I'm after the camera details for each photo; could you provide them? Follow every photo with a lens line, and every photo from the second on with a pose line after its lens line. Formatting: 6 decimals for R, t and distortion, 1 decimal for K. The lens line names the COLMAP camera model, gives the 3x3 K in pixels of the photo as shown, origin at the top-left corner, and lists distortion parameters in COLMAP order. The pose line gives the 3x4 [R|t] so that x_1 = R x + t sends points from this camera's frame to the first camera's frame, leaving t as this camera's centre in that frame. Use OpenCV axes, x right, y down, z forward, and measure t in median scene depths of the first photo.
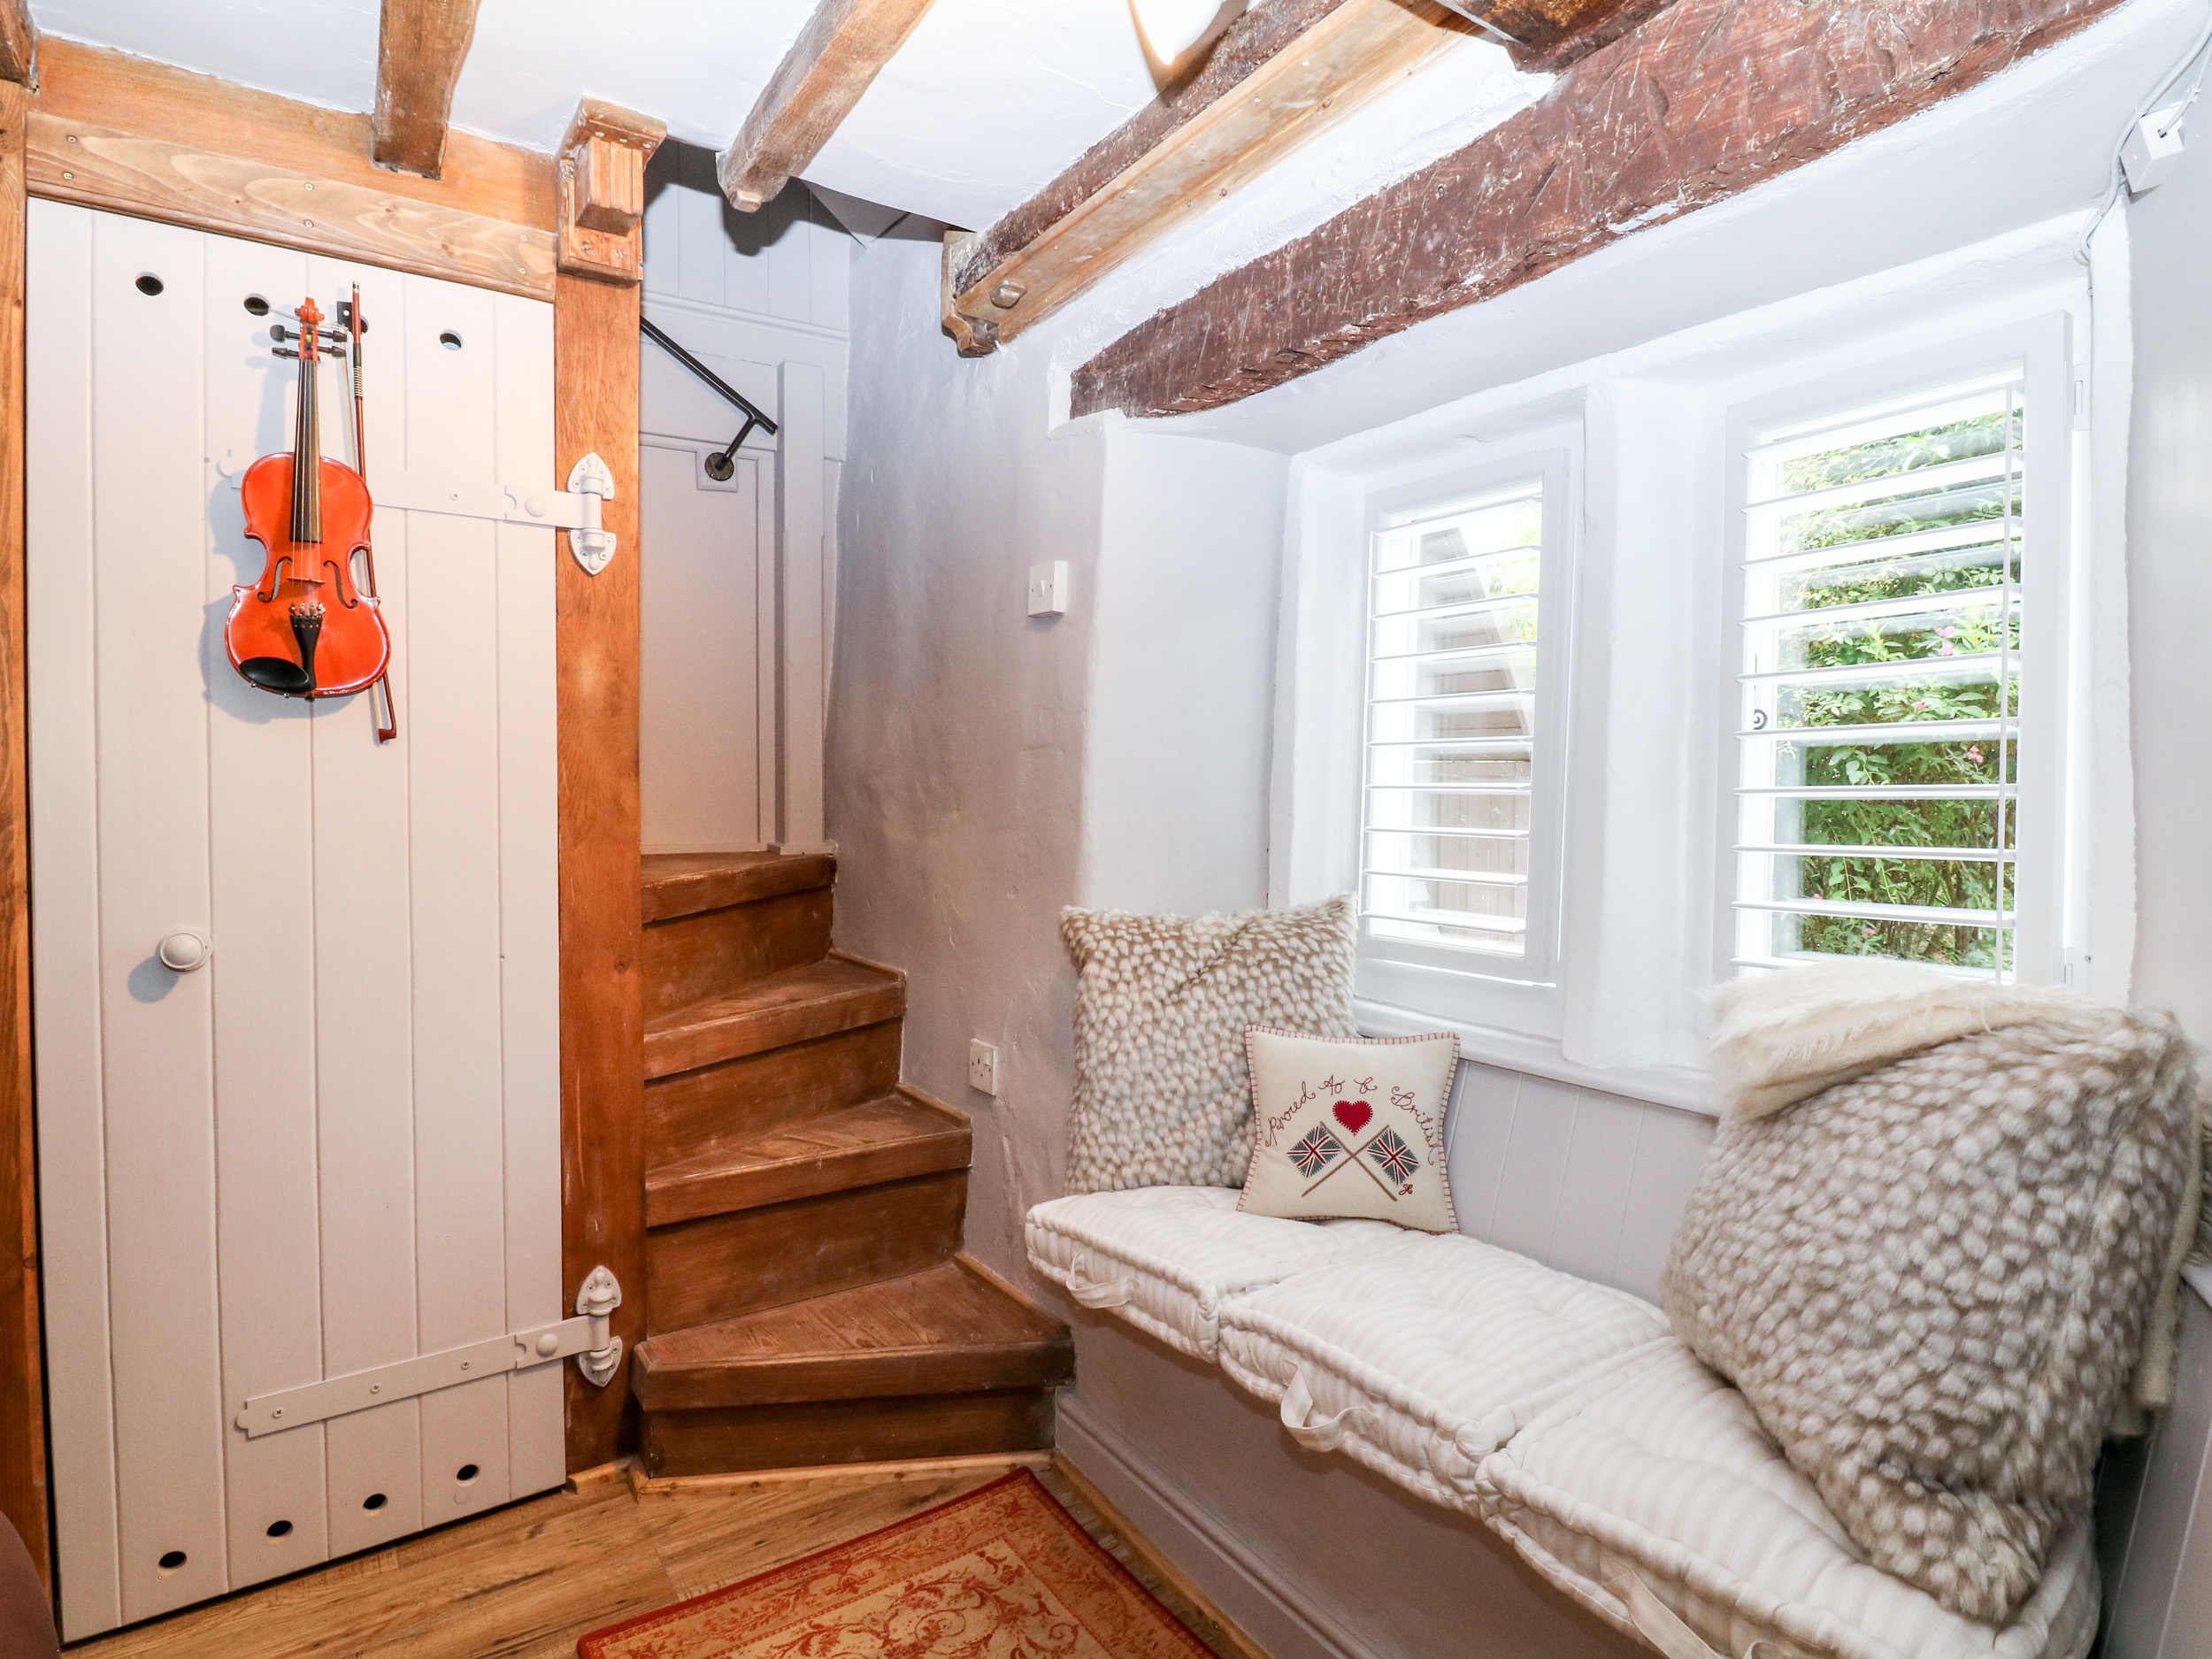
lens RADIAL K [[1173.2, 0, 1108.5], [0, 1173.2, 810.1], [0, 0, 1]] dist [-0.003922, -0.011444]
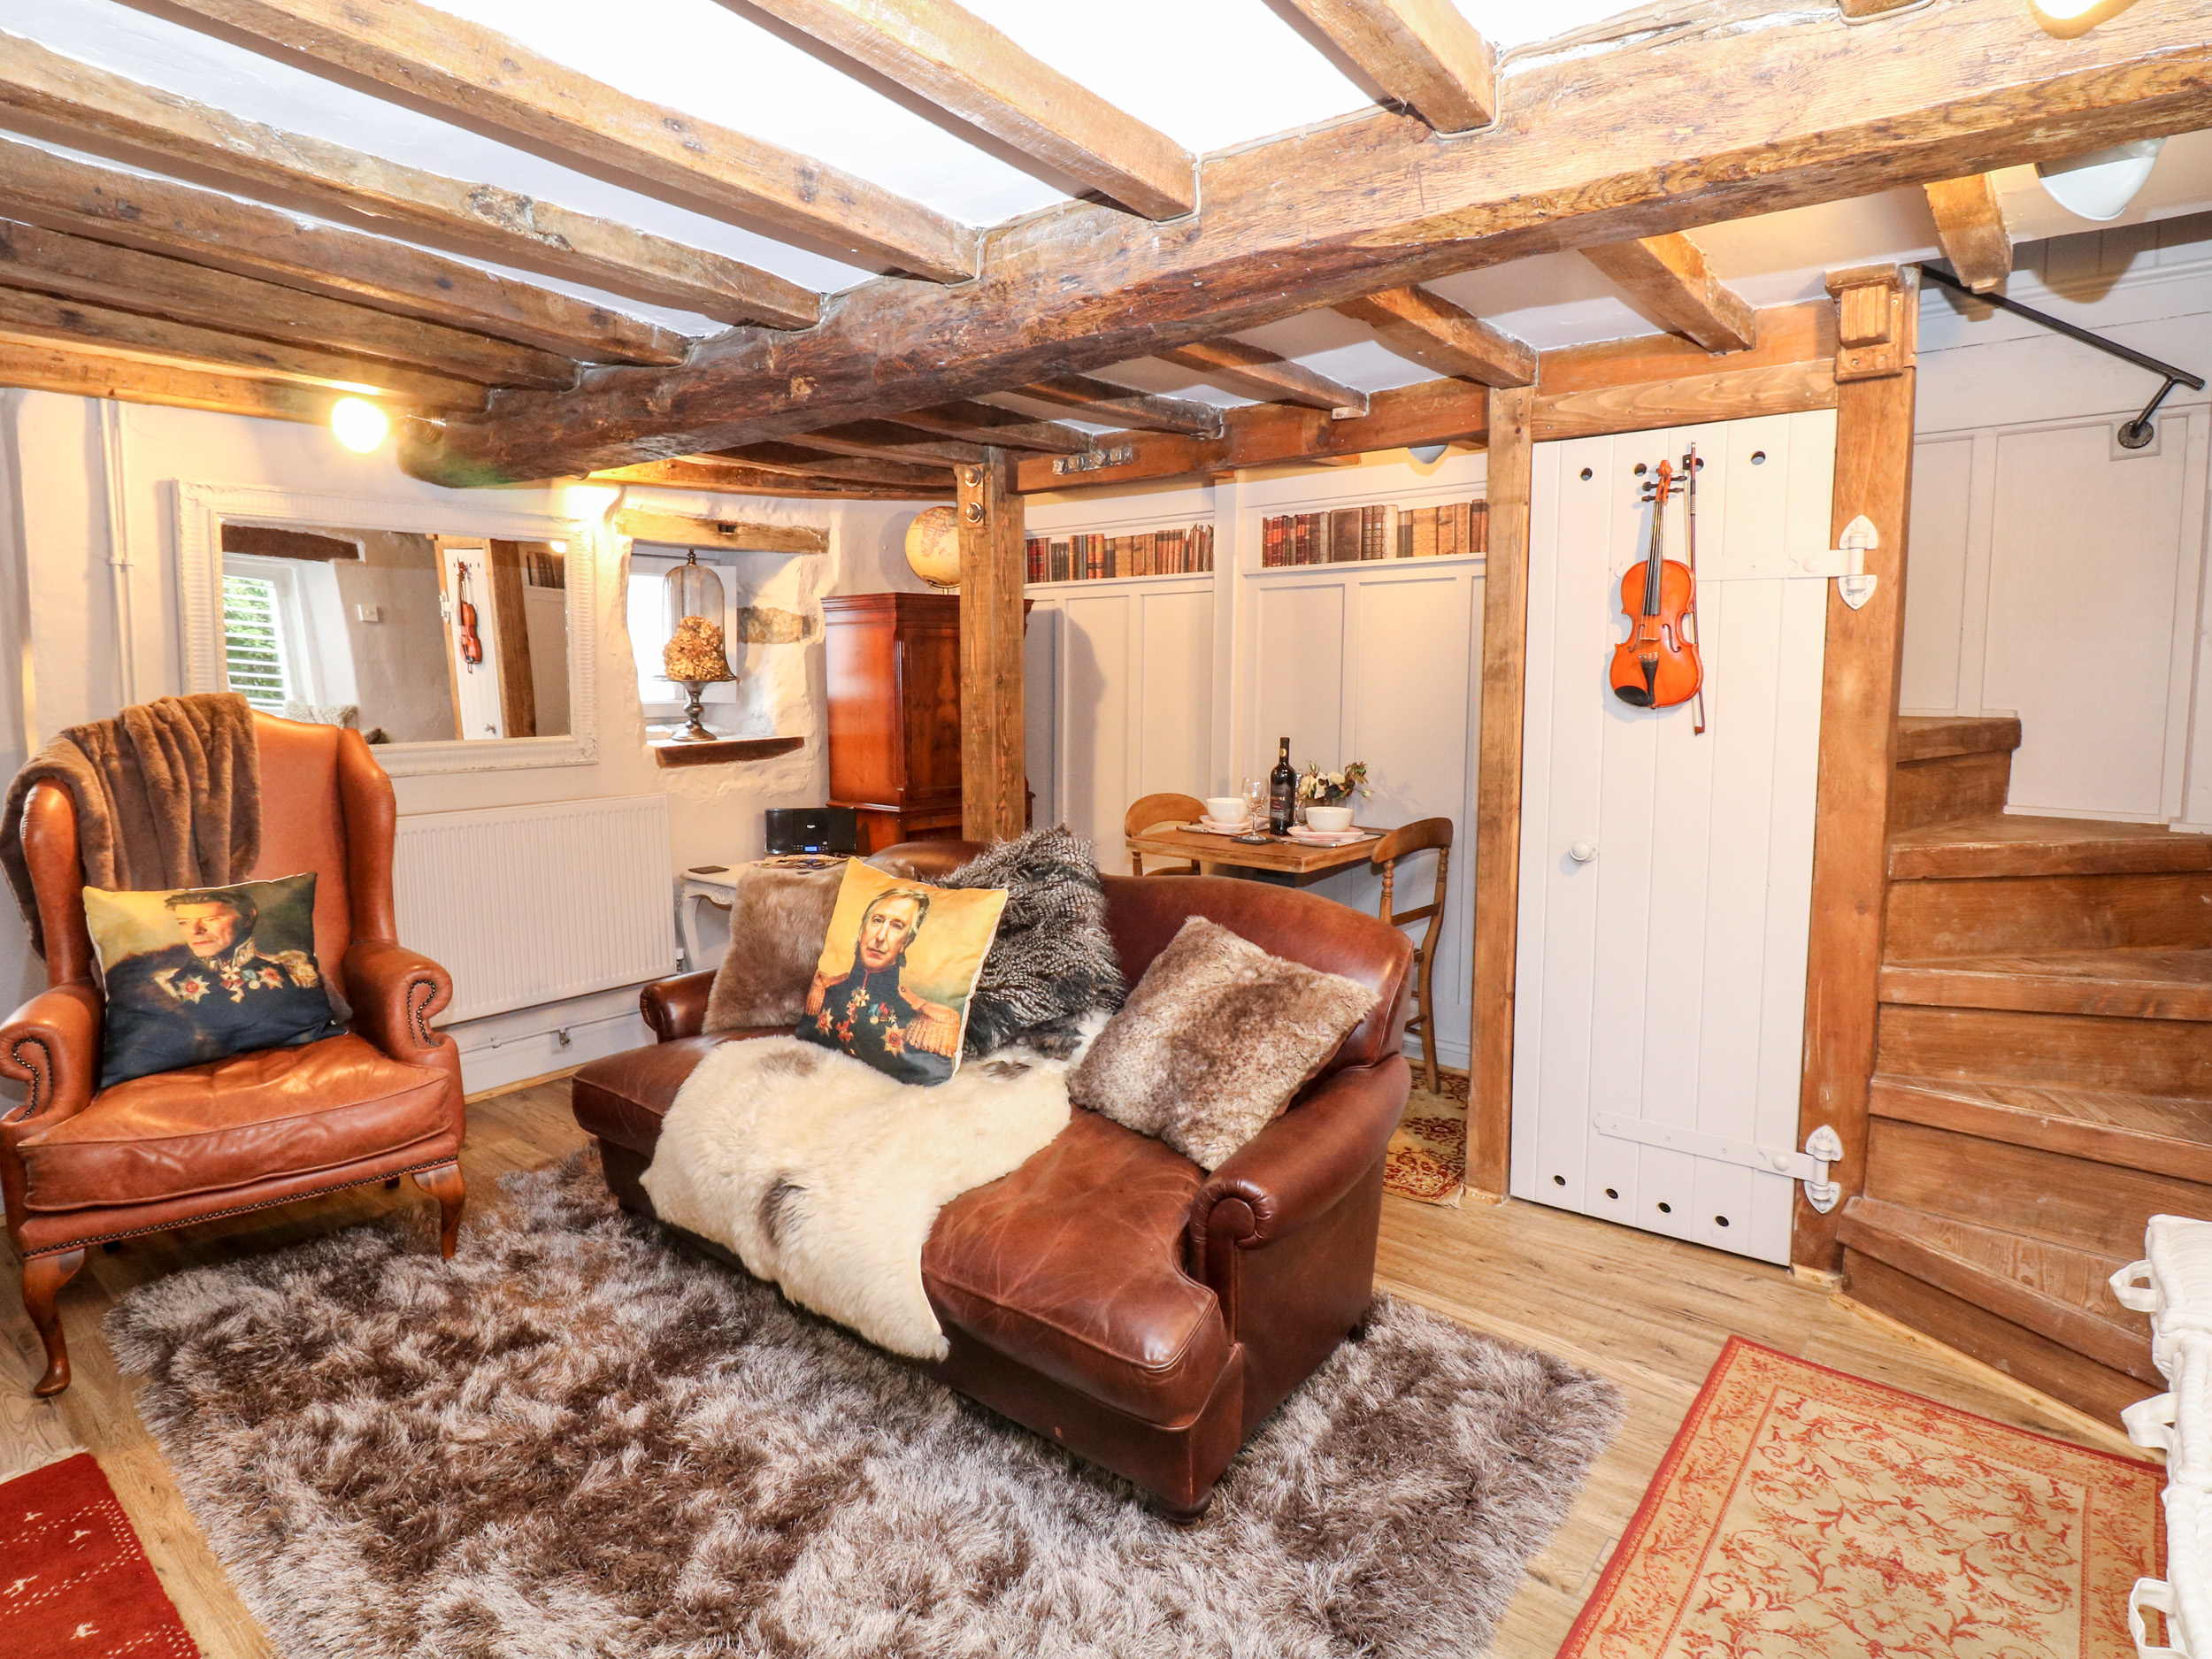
lens RADIAL K [[1173.2, 0, 1088.9], [0, 1173.2, 774.7], [0, 0, 1]] dist [-0.003922, -0.011444]
pose [[0.272936, 0.090969, -0.957722, 0.598446], [-0.017970, 0.995828, 0.089467, -0.119541], [0.961864, -0.007208, 0.273432, -0.183607]]
